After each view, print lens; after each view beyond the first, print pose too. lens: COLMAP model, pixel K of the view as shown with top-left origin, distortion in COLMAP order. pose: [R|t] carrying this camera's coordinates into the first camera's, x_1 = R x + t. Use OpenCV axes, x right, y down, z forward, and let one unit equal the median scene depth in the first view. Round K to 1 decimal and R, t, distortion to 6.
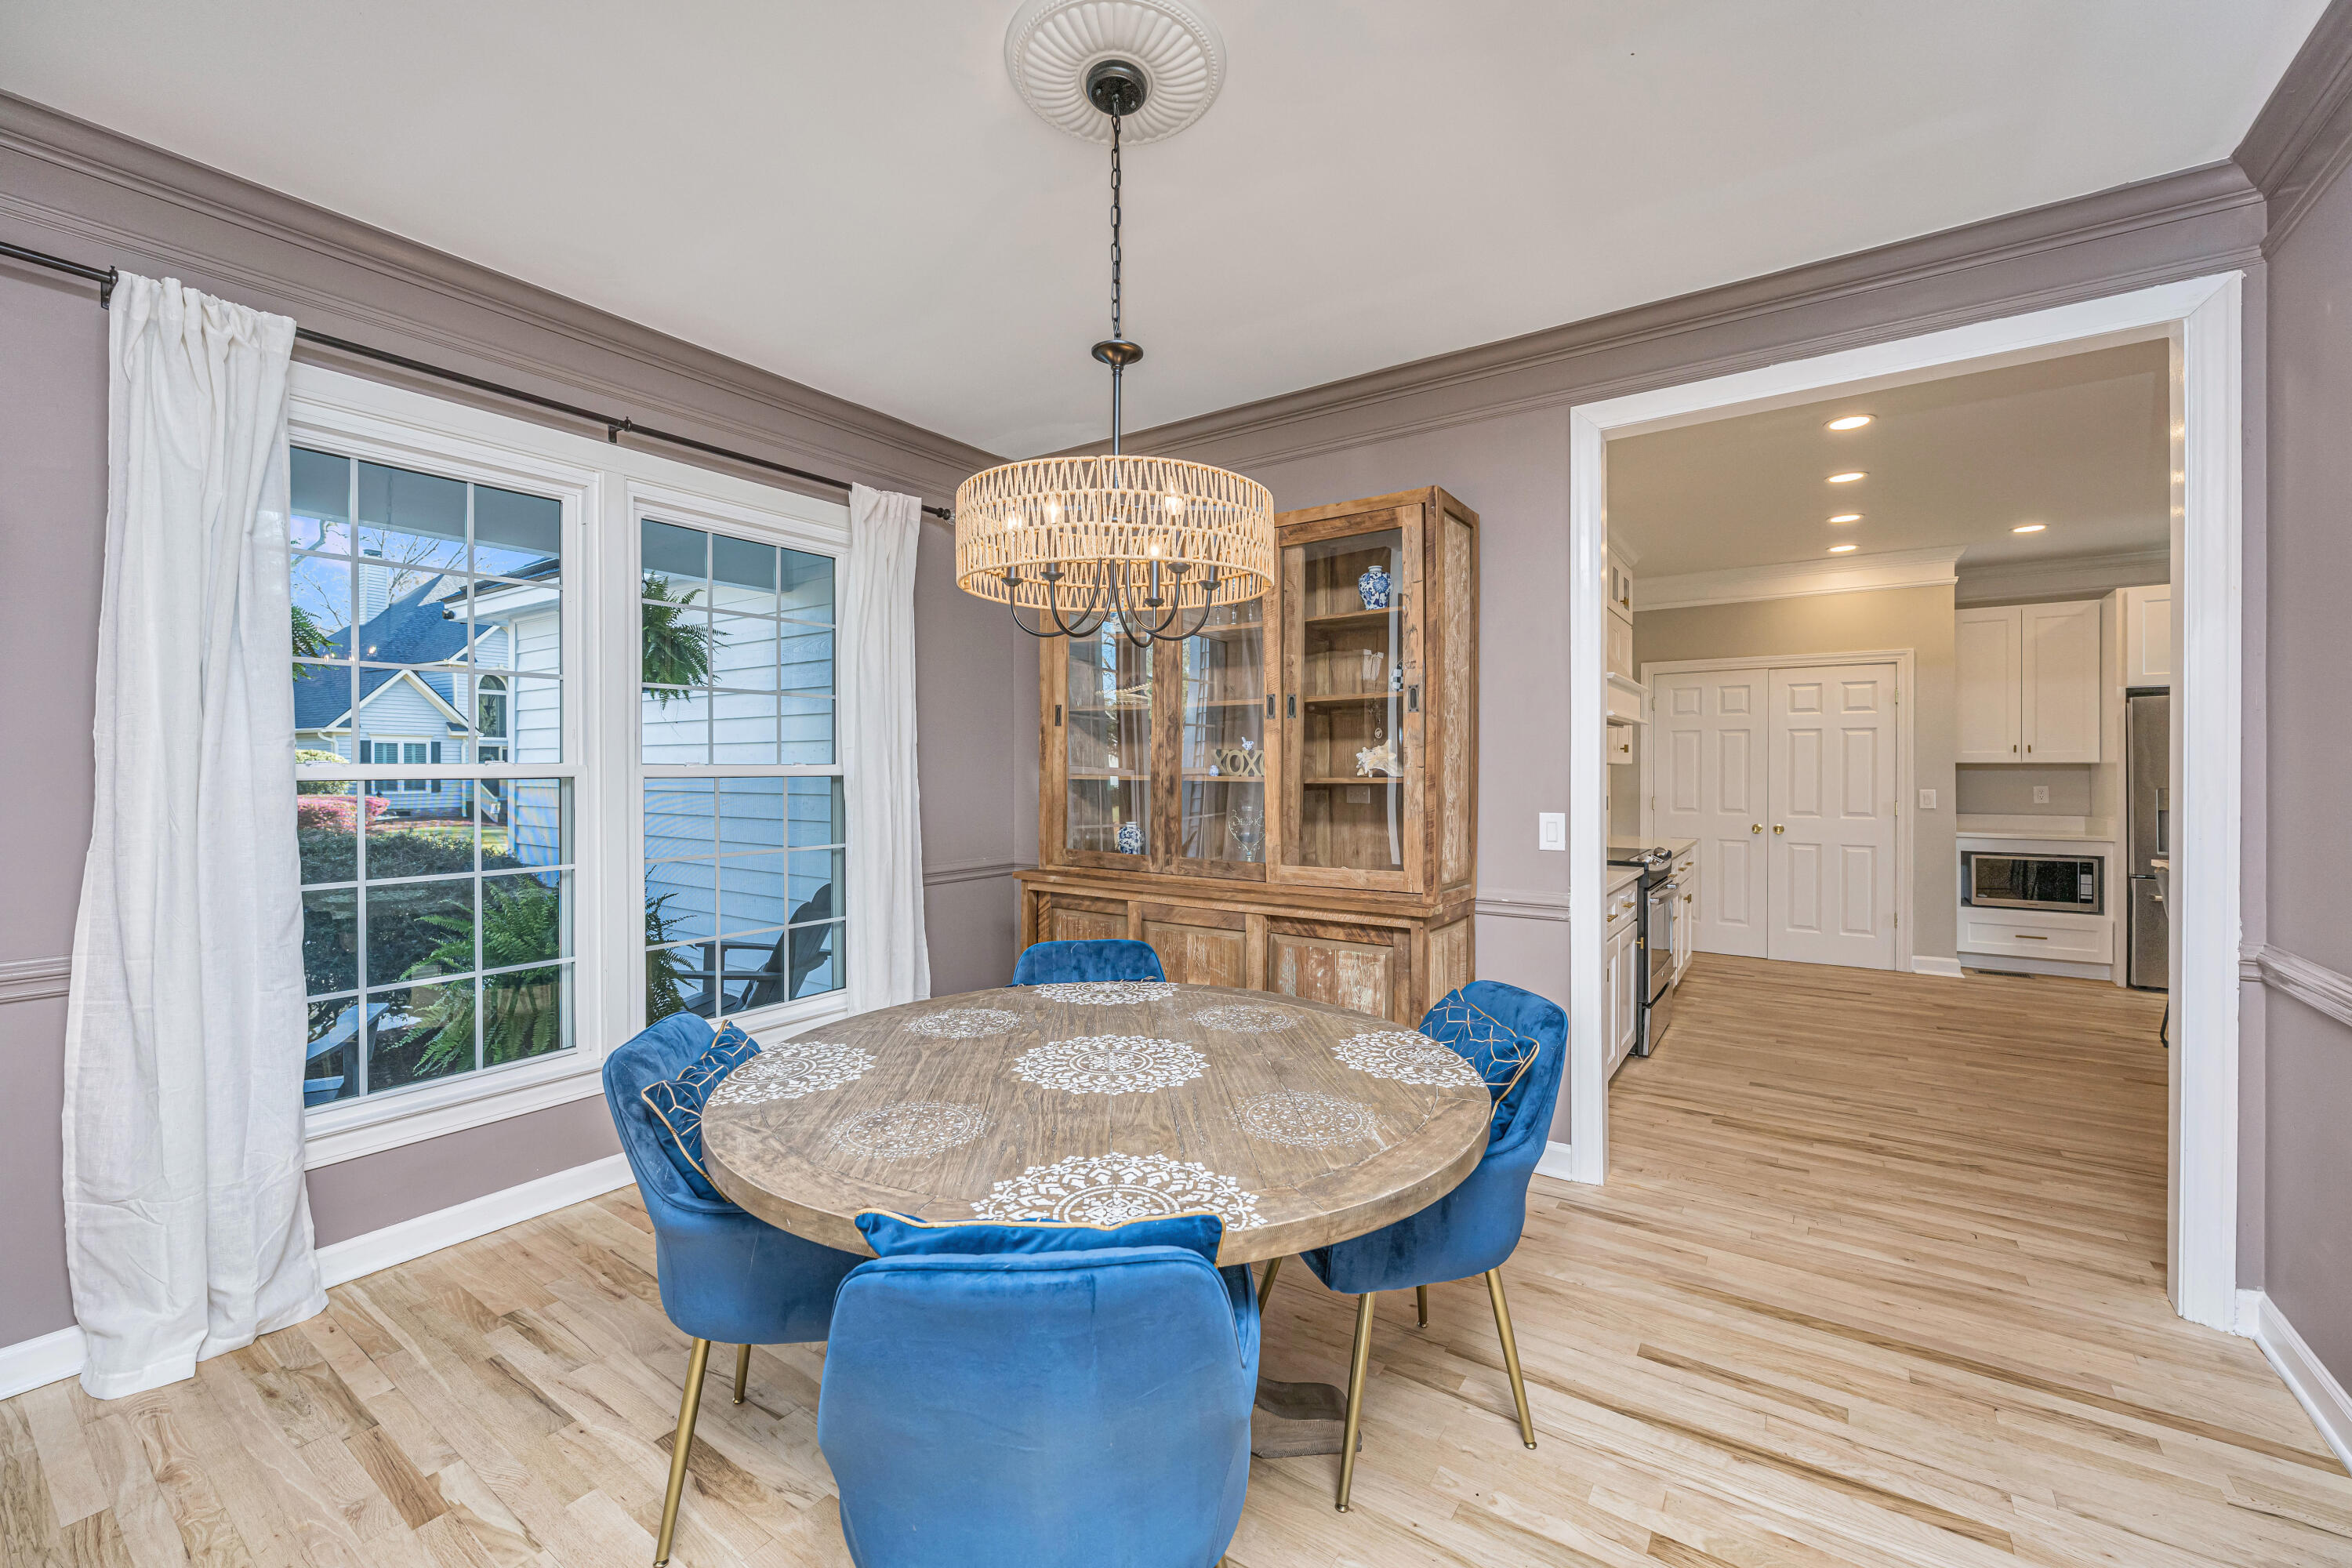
lens RADIAL K [[956.3, 0, 1175.4], [0, 956.3, 773.8], [0, 0, 1]] dist [-0.002954, 0.000329]
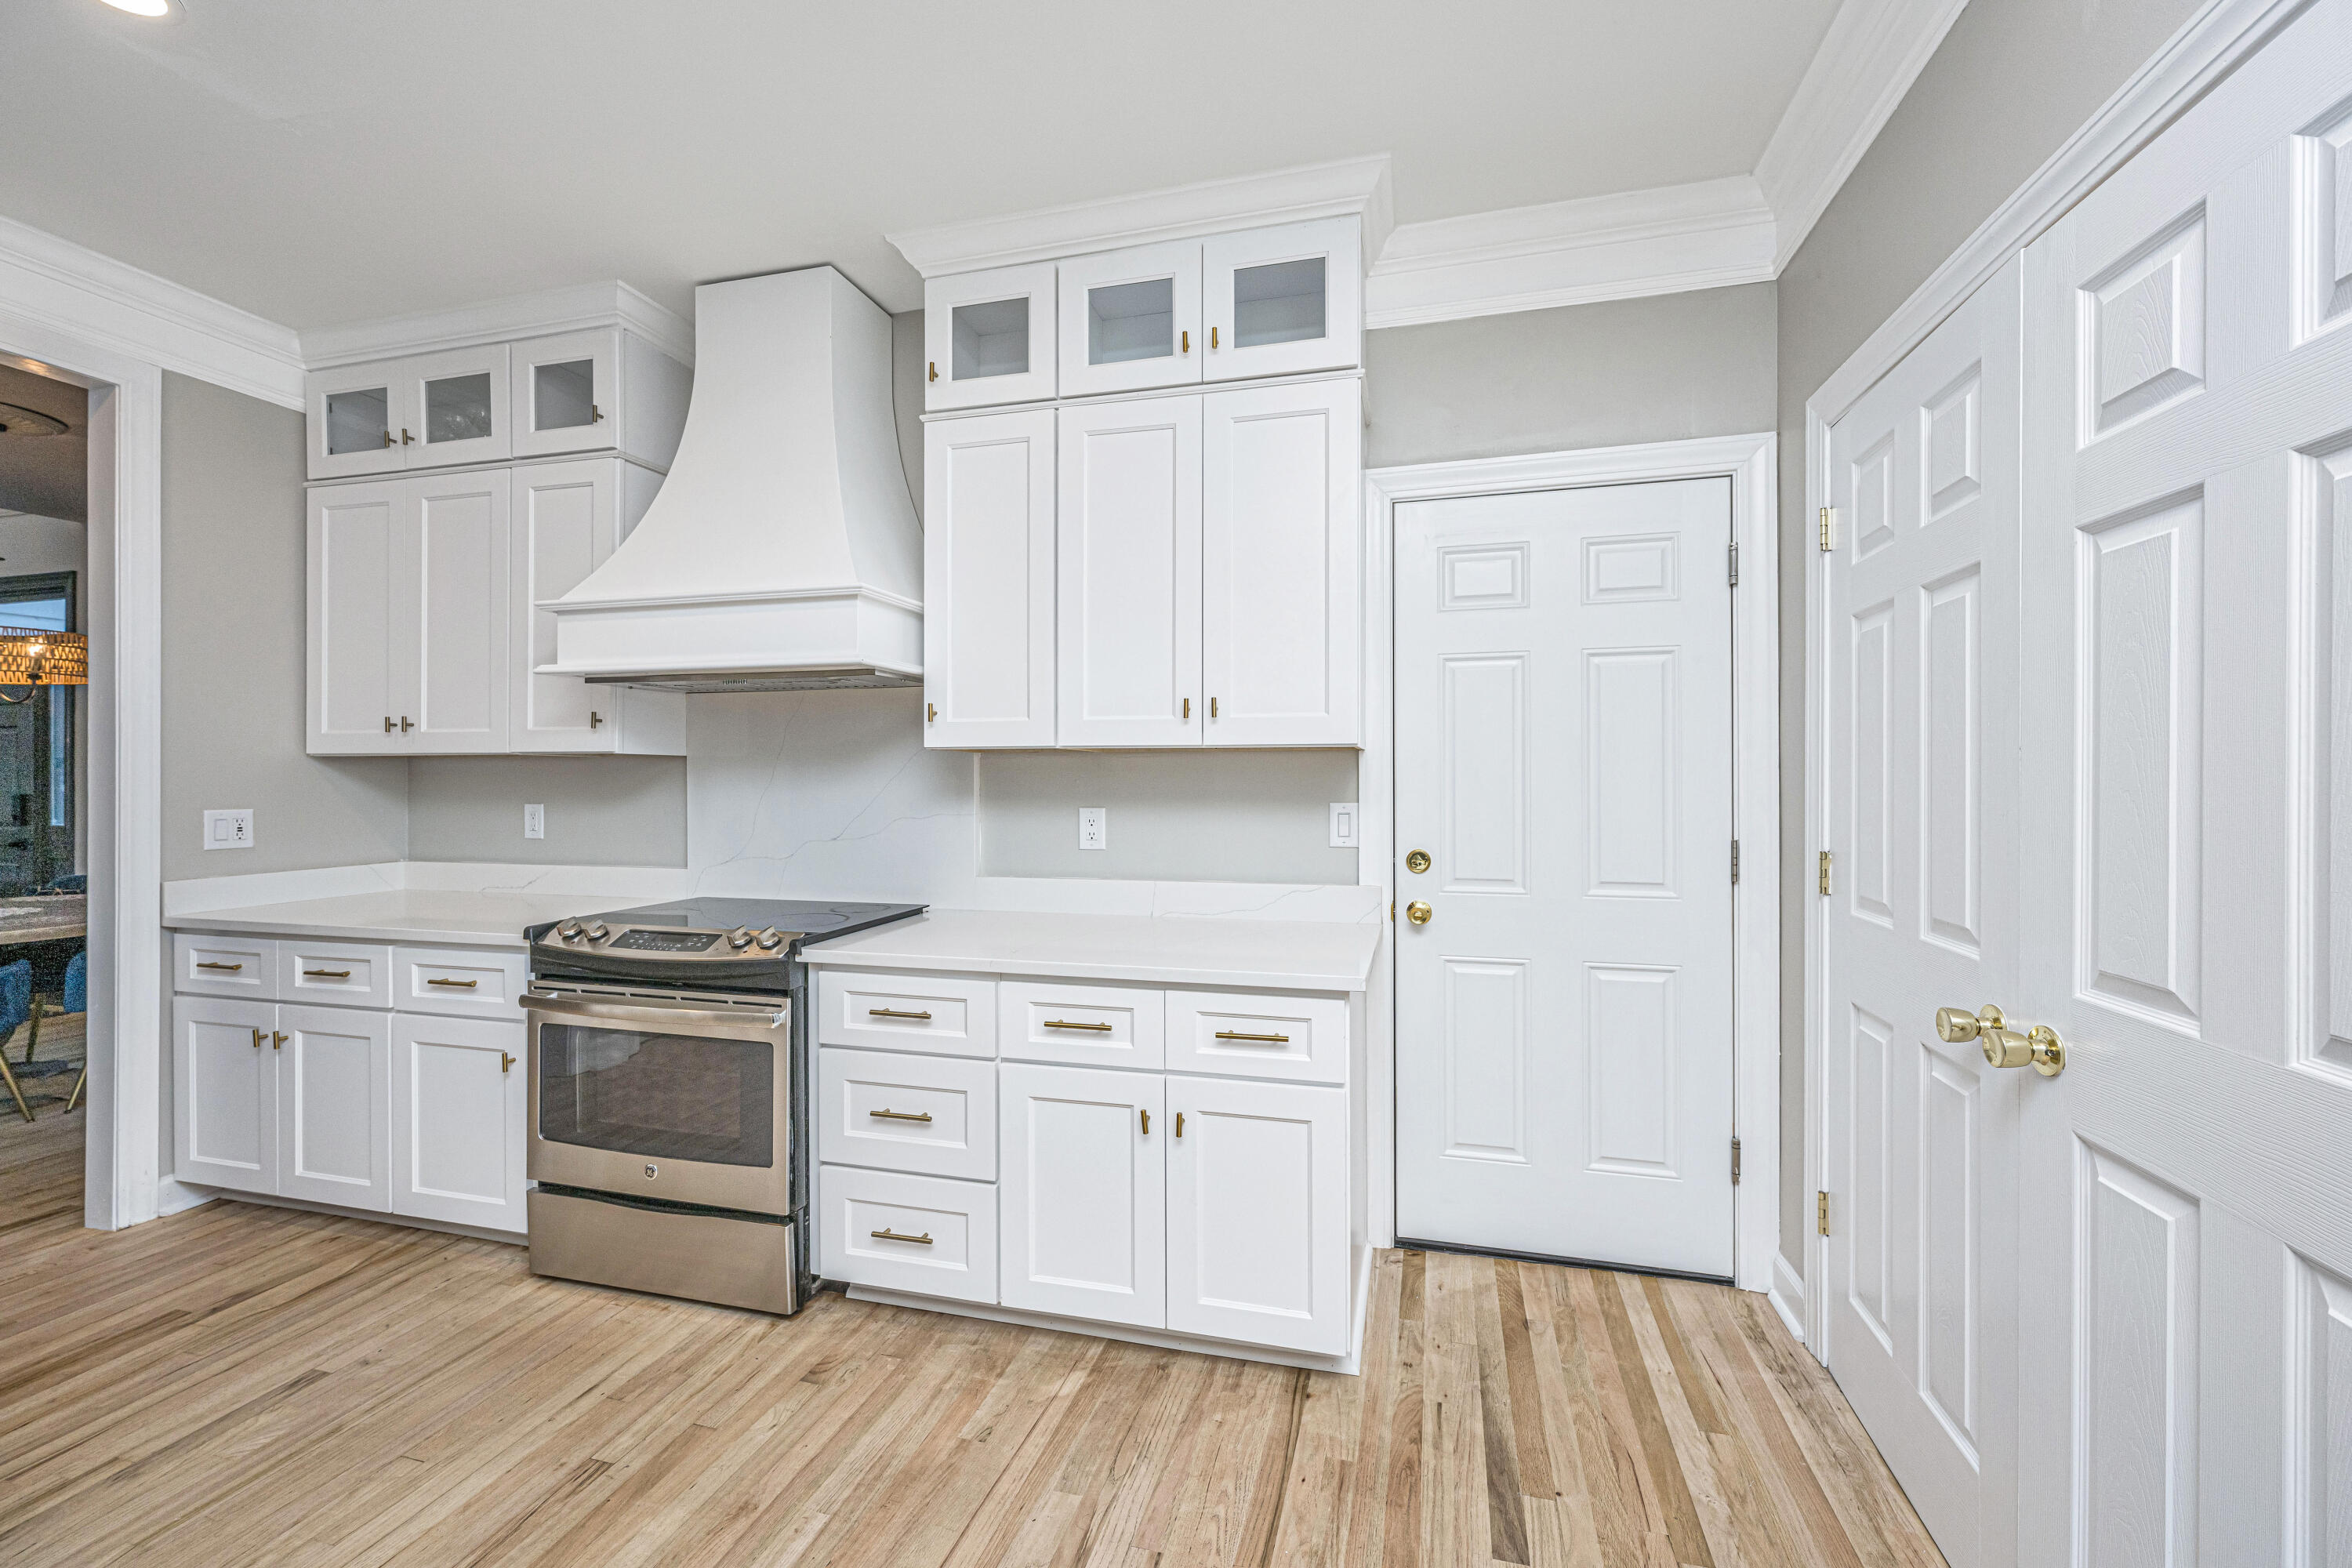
lens RADIAL K [[956.3, 0, 1163.6], [0, 956.3, 774.5], [0, 0, 1]] dist [-0.002954, 0.000329]
pose [[0.331899, 0.004597, -0.943304, 2.136817], [-0.008649, 0.999961, 0.001830, -0.001223], [0.943275, 0.007551, 0.331926, 2.175684]]
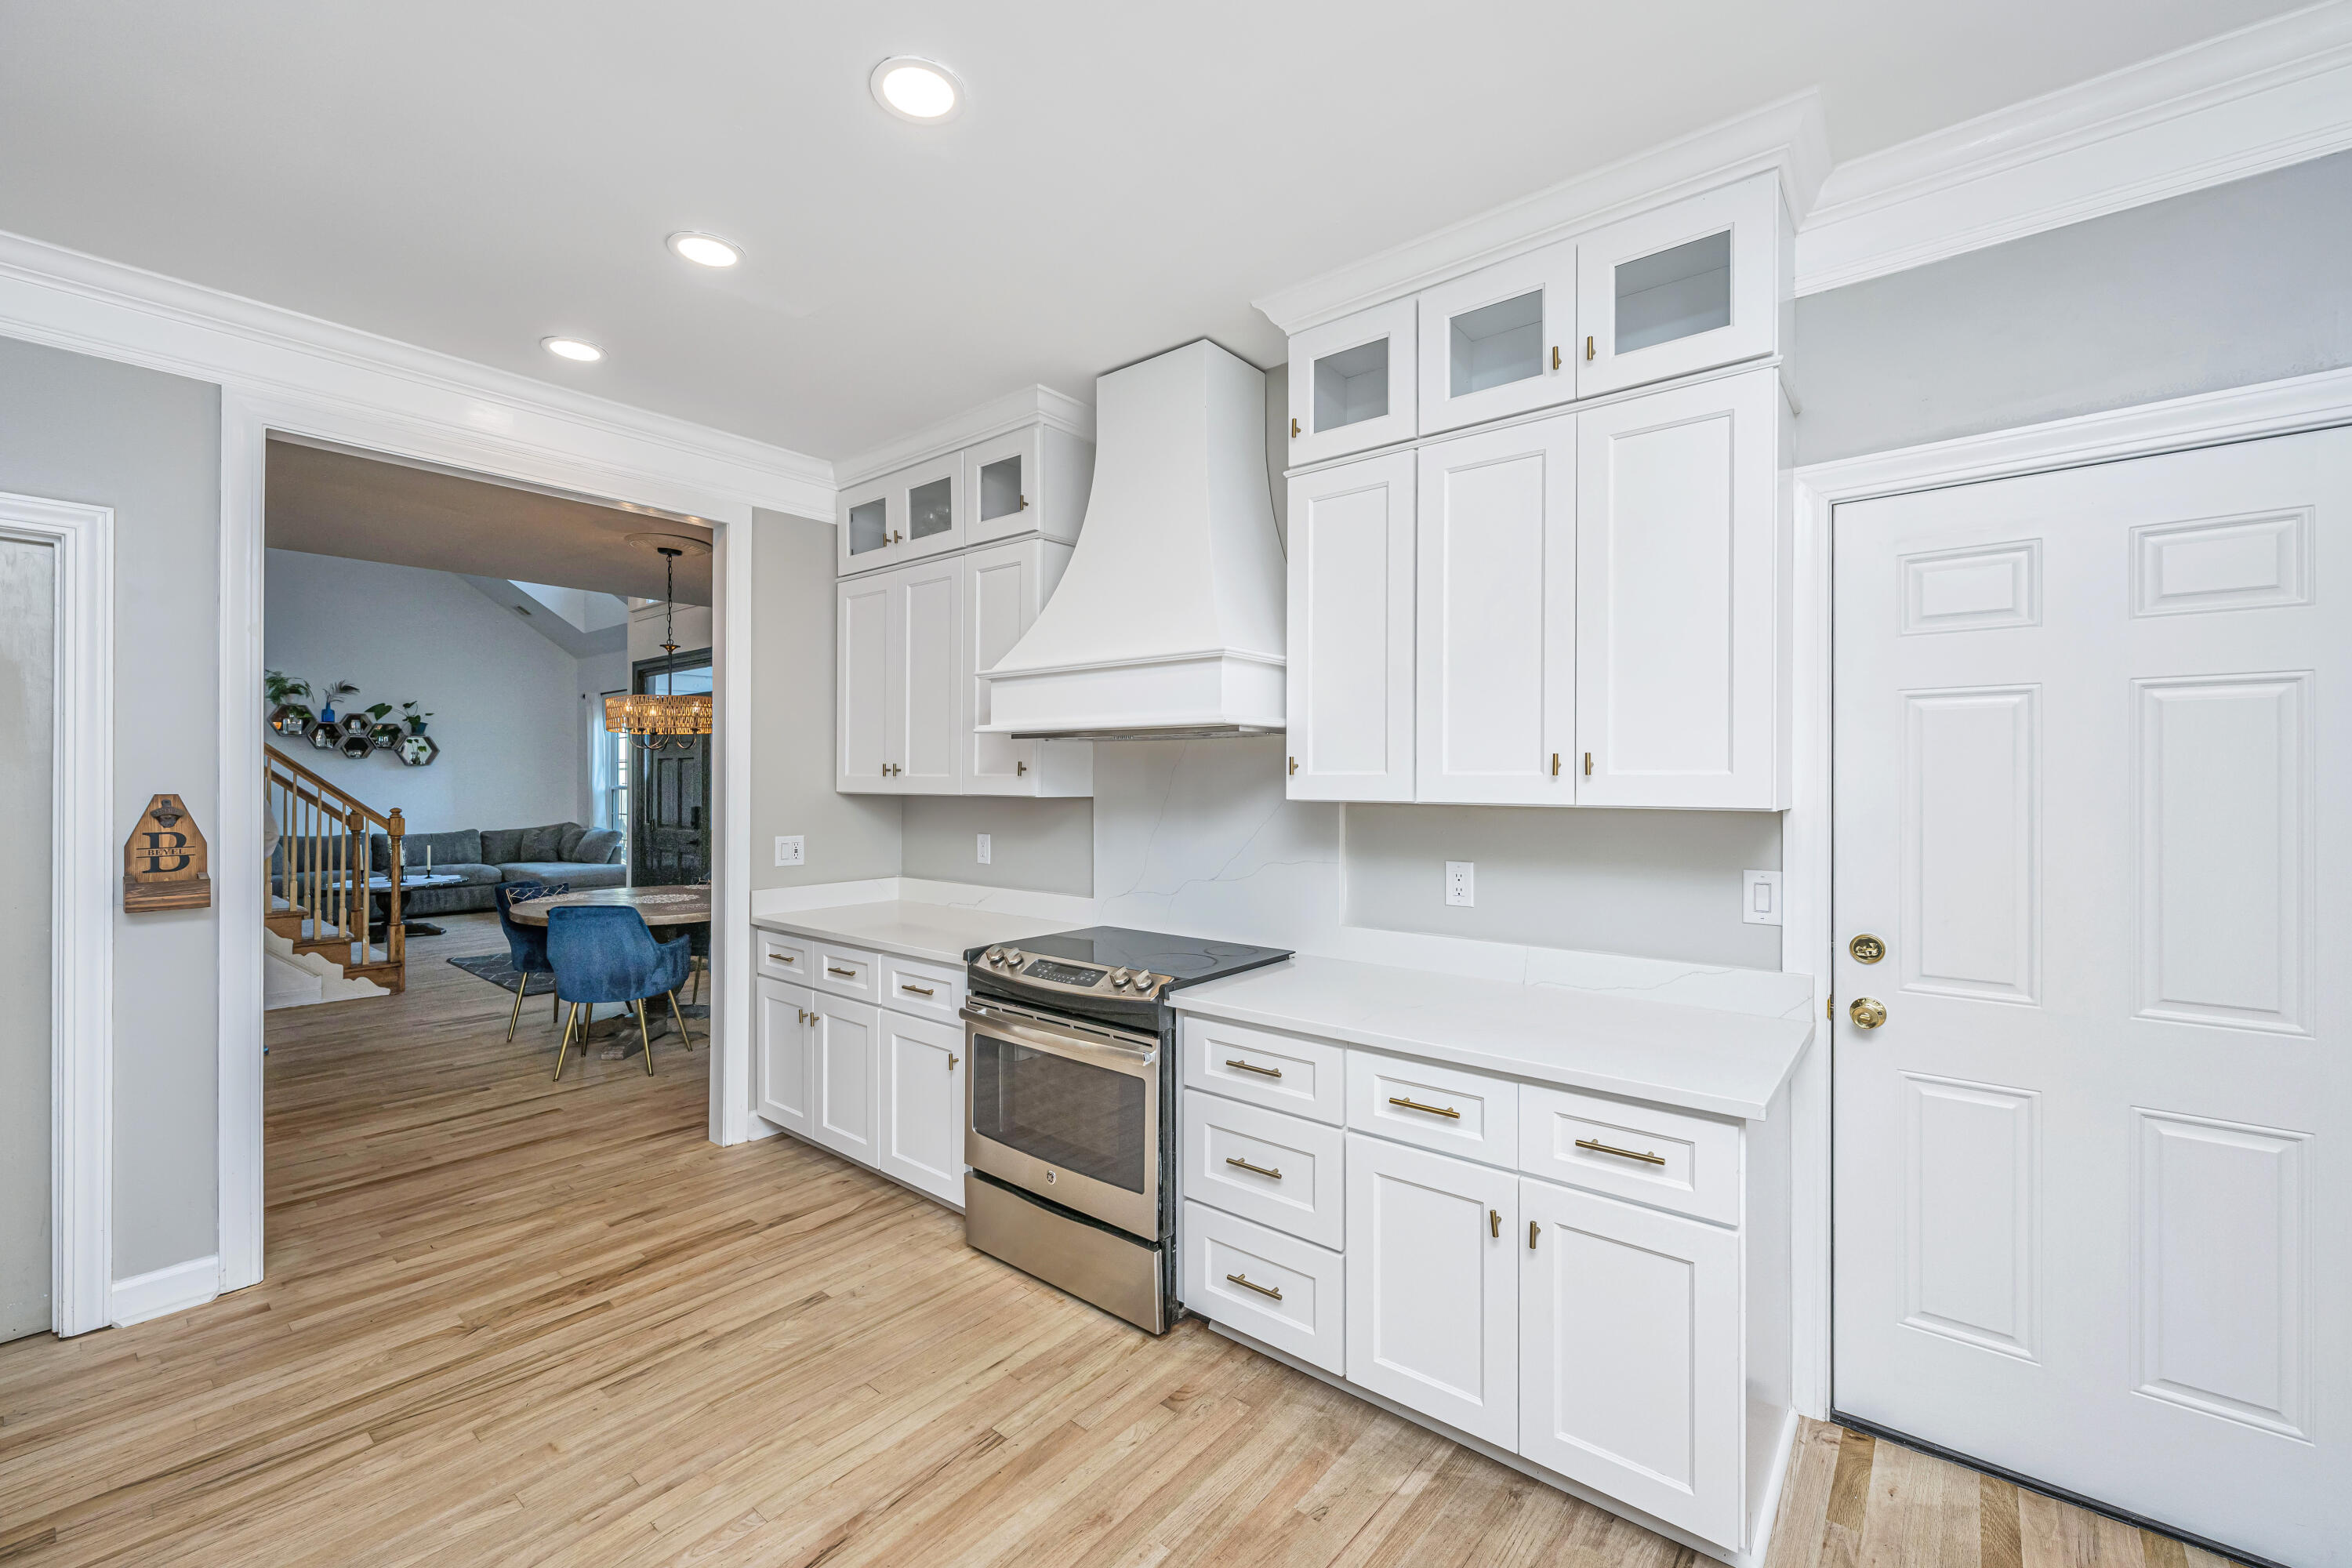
lens RADIAL K [[956.3, 0, 1167.6], [0, 956.3, 773.0], [0, 0, 1]] dist [-0.002954, 0.000329]
pose [[-0.090361, 0.003772, -0.995902, 2.140676], [-0.000071, 0.999993, 0.003794, -0.064285], [0.995909, 0.000414, -0.090361, 2.243893]]
